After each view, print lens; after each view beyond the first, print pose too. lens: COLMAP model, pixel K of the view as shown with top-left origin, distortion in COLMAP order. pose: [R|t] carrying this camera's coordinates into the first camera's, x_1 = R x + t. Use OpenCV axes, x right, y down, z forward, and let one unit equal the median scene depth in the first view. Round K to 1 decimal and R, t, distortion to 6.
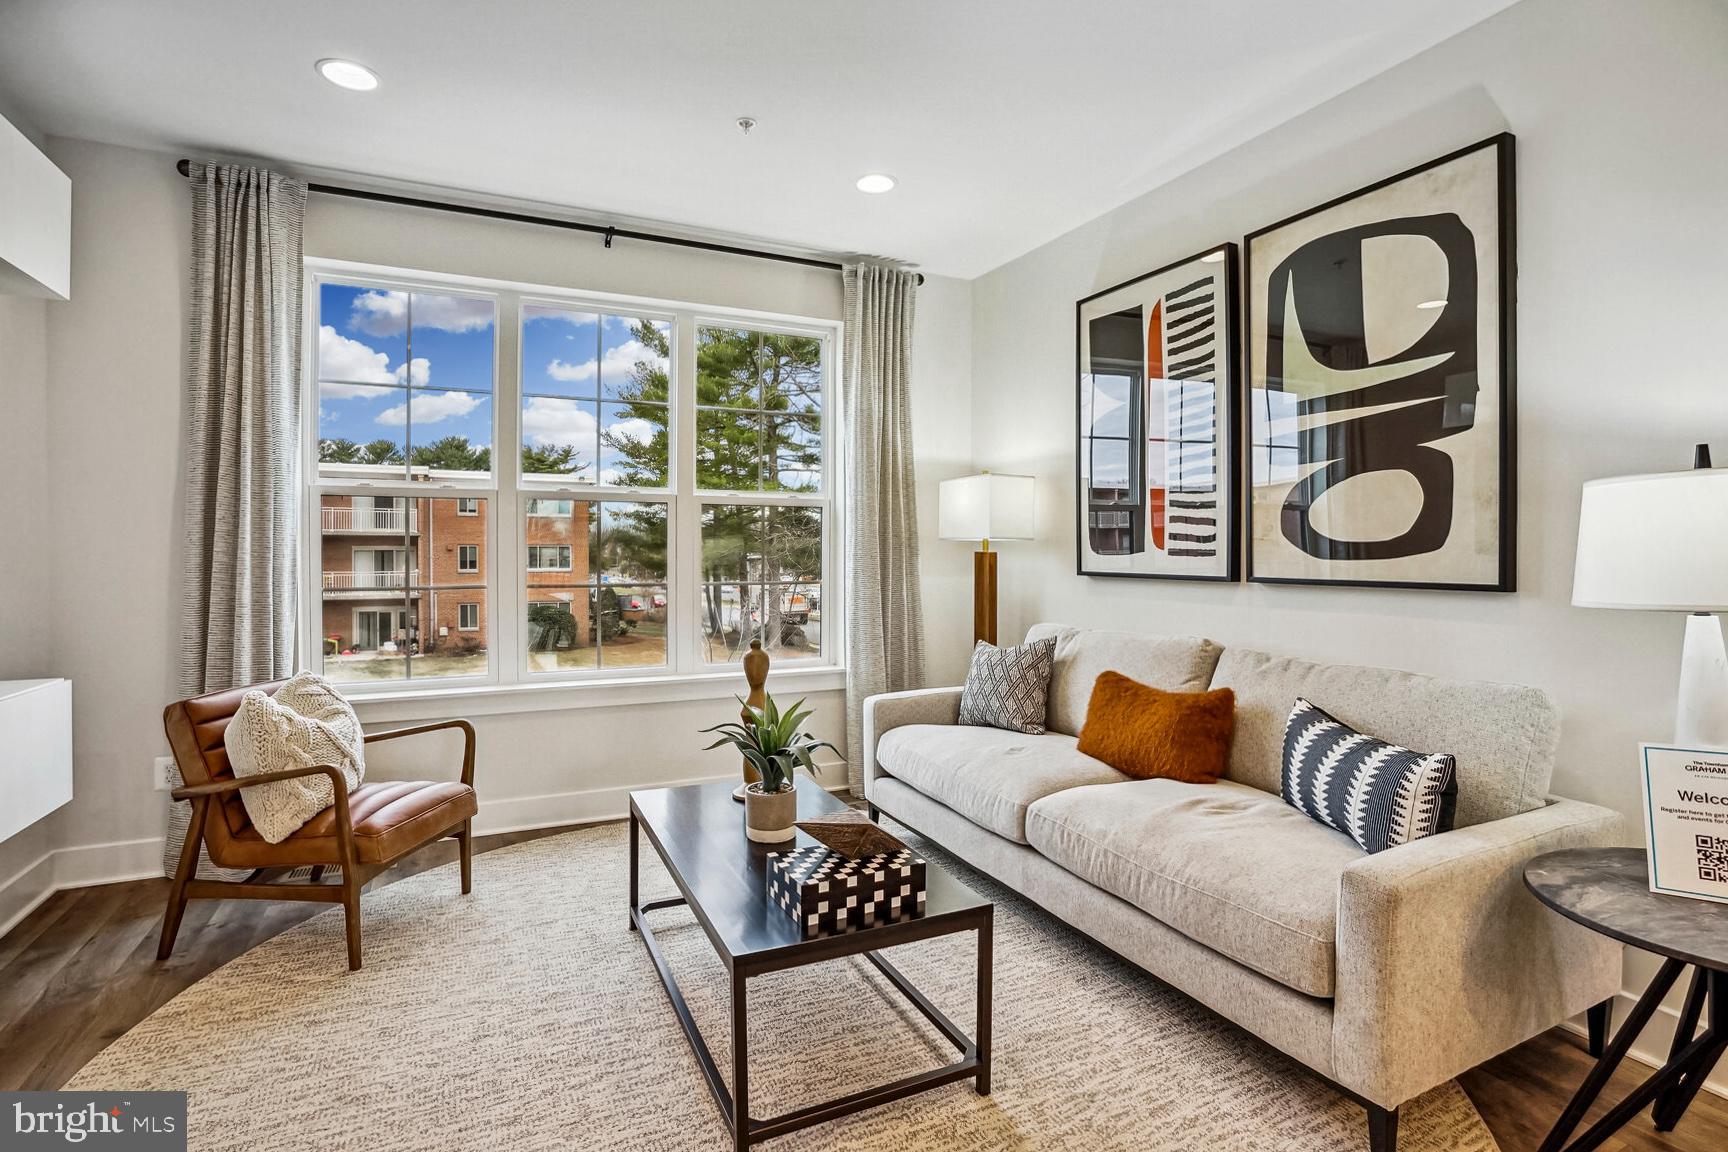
lens RADIAL K [[835.0, 0, 864.0], [0, 835.0, 576.0], [0, 0, 1]] dist [-0.059210, -0.000019]
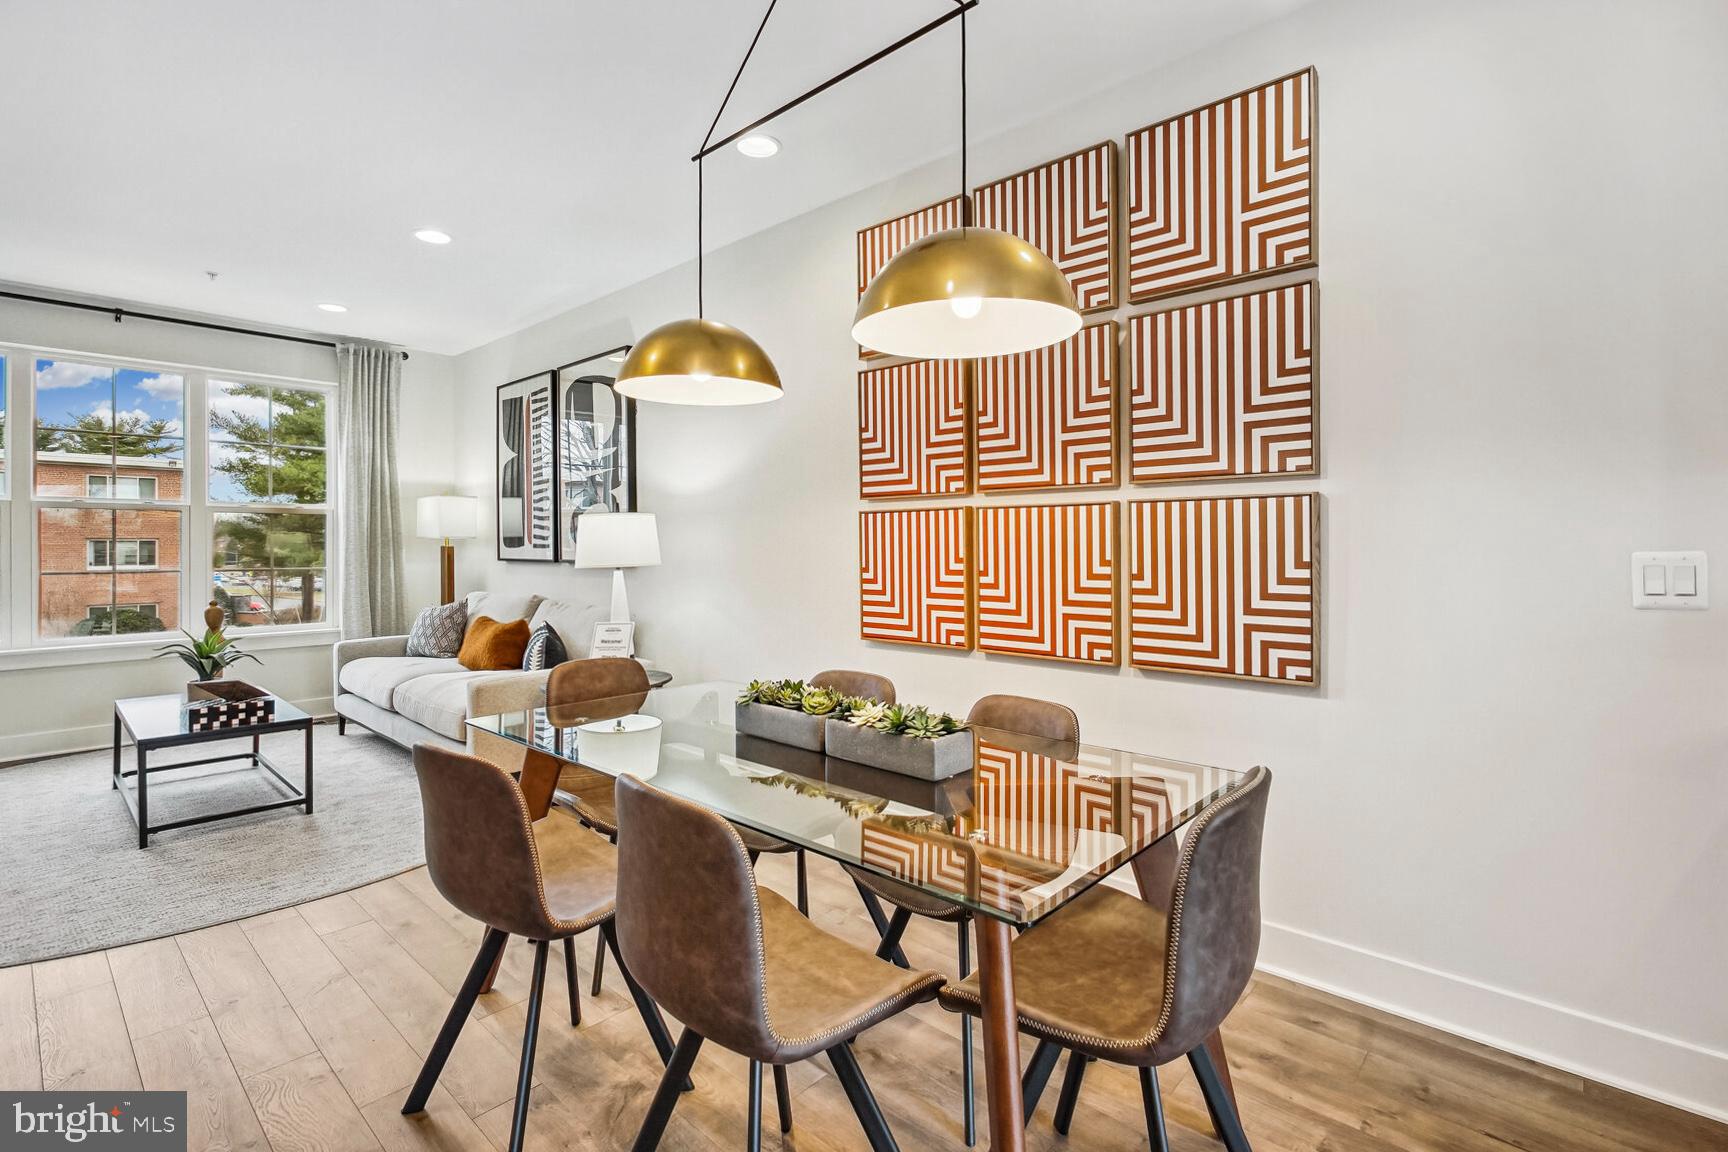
lens RADIAL K [[808.1, 0, 870.0], [0, 808.1, 551.8], [0, 0, 1]] dist [-0.000508, -0.000030]
pose [[0.930214, -0.006622, 0.366959, 0.381975], [0.014372, 0.999728, -0.018389, 0.022467], [-0.366737, 0.022380, 0.930055, -0.745077]]
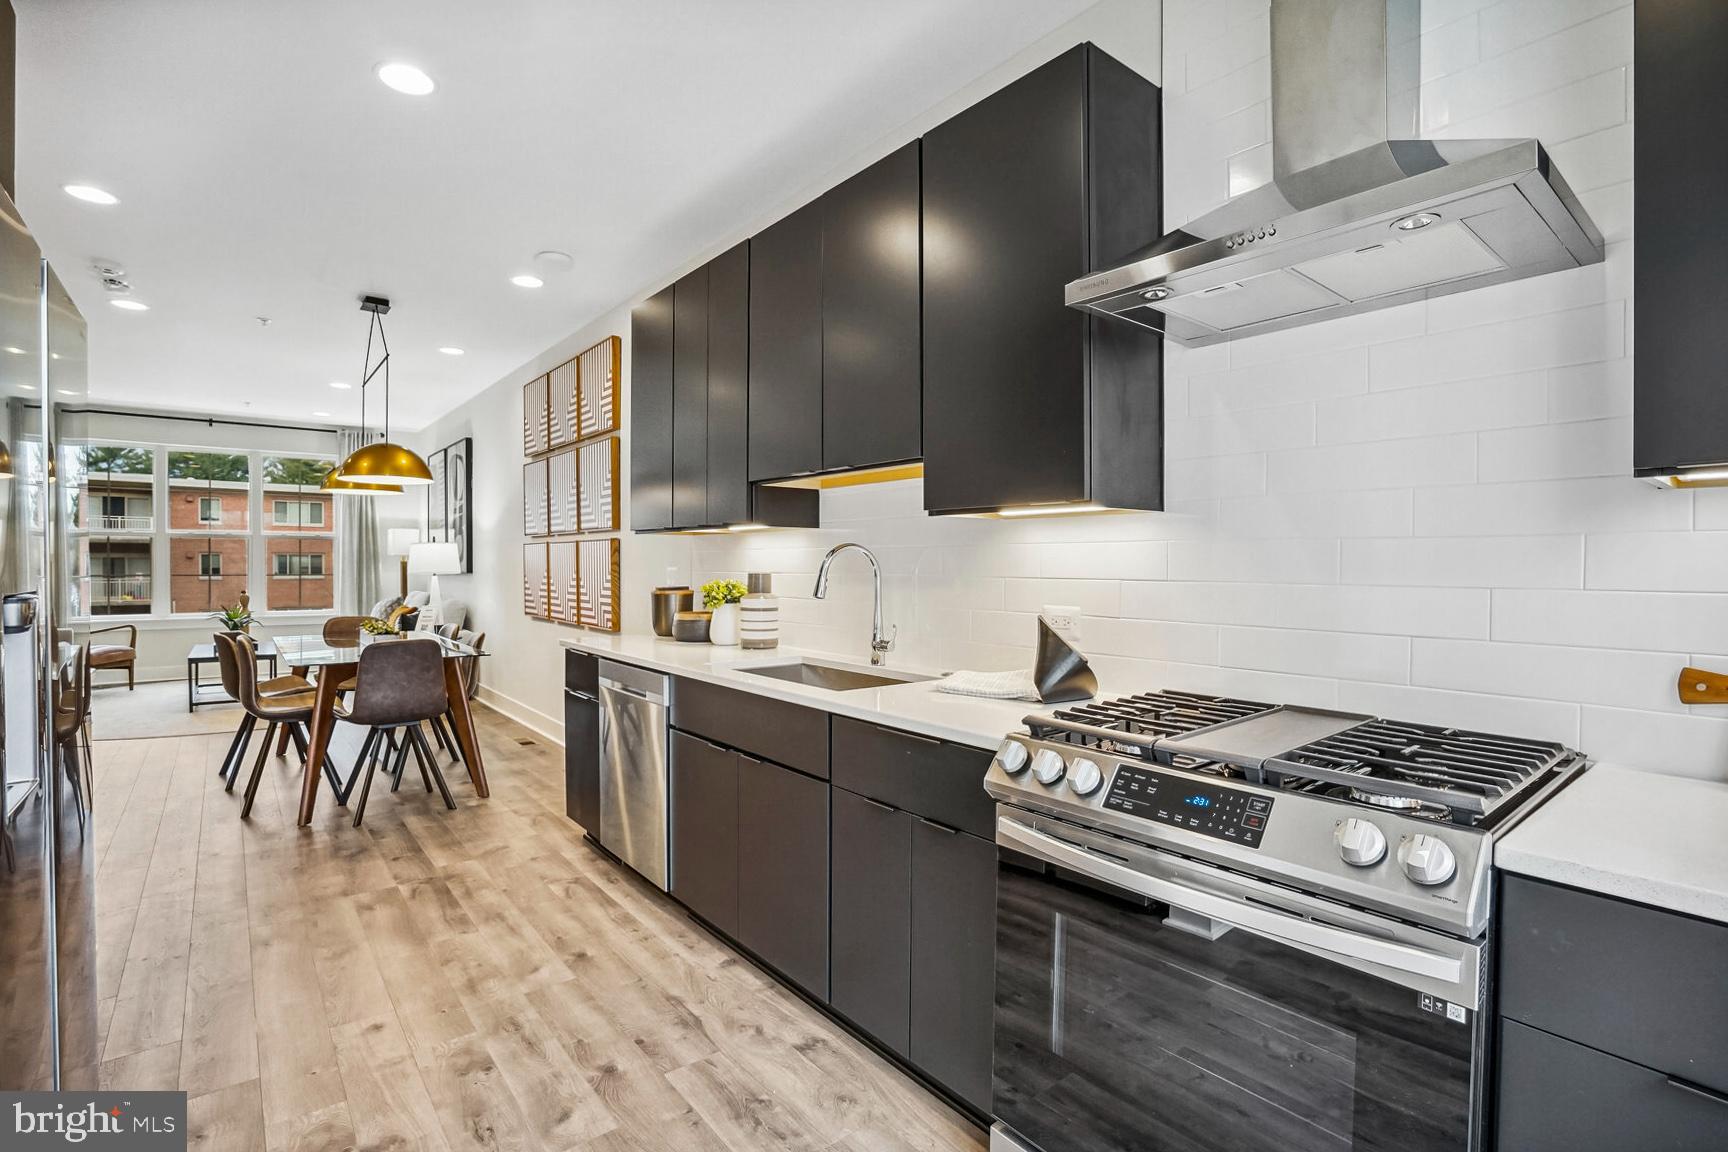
lens RADIAL K [[804.7, 0, 864.0], [0, 804.7, 576.0], [0, 0, 1]] dist [-0.048491, -0.000169]
pose [[0.972718, 0.002079, 0.231983, 1.031434], [0.000830, 0.999922, -0.012439, 0.046221], [-0.231991, 0.012292, 0.972640, -1.638567]]
